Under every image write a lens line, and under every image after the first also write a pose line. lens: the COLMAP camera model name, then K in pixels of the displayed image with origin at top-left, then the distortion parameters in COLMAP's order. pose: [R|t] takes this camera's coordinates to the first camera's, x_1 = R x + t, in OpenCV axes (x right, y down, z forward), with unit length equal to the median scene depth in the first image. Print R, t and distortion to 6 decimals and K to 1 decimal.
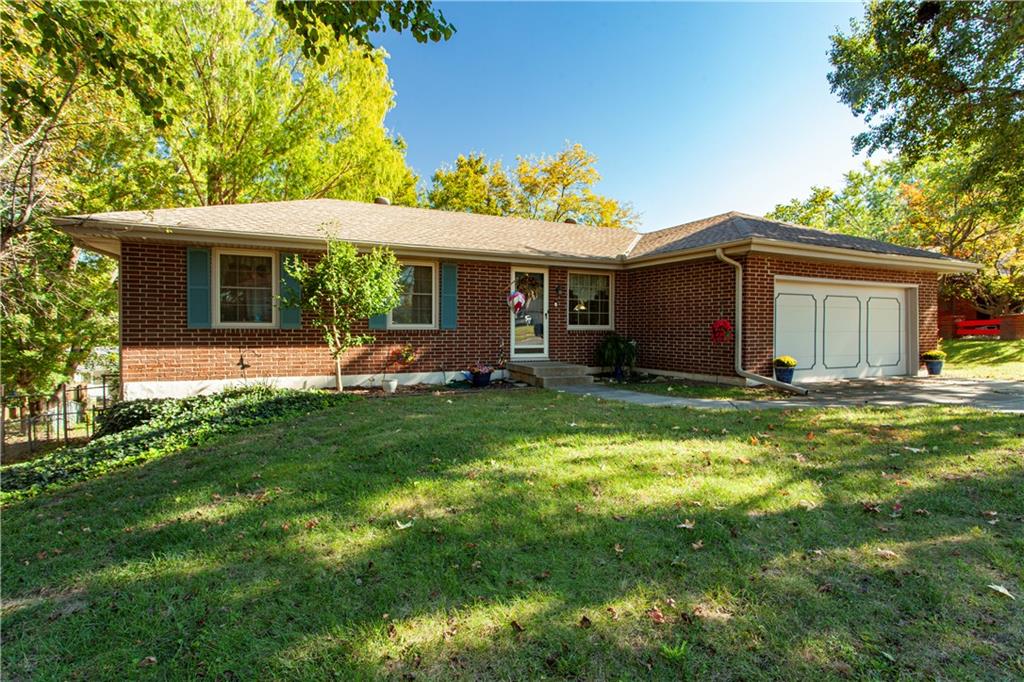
lens RADIAL K [[531.3, 0, 512.0], [0, 531.3, 341.0], [0, 0, 1]] dist [-0.000360, -0.000322]
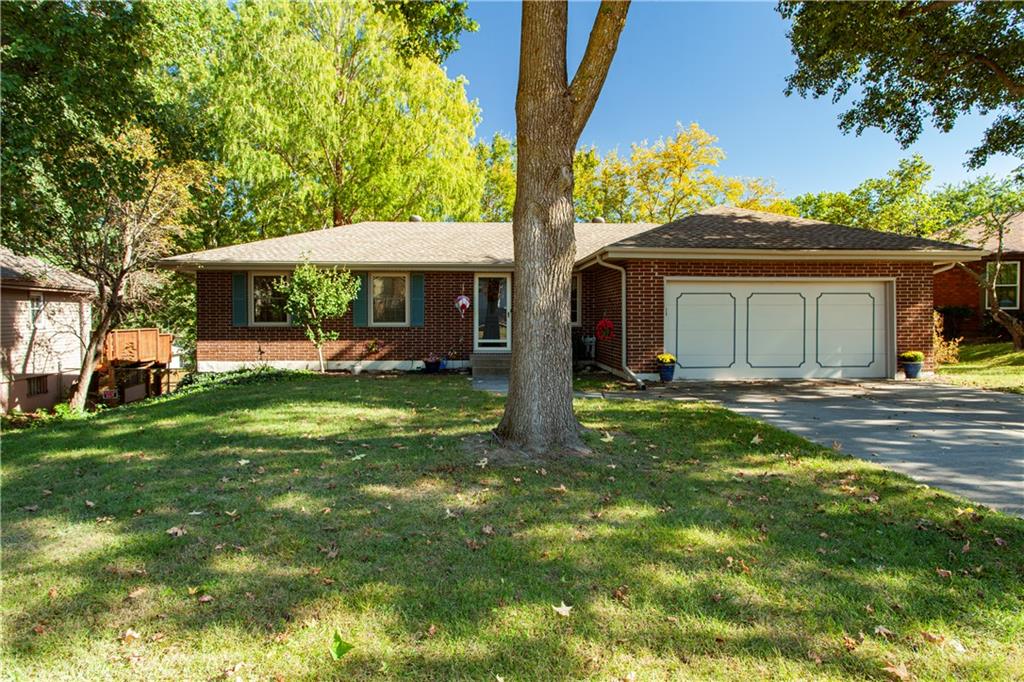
lens RADIAL K [[555.3, 0, 509.0], [0, 555.3, 330.4], [0, 0, 1]] dist [-0.003250, -0.000361]
pose [[0.922470, 0.006508, -0.386015, 0.585135], [-0.004902, 0.999975, 0.005144, -0.020965], [0.386039, -0.002853, 0.922478, -0.118429]]
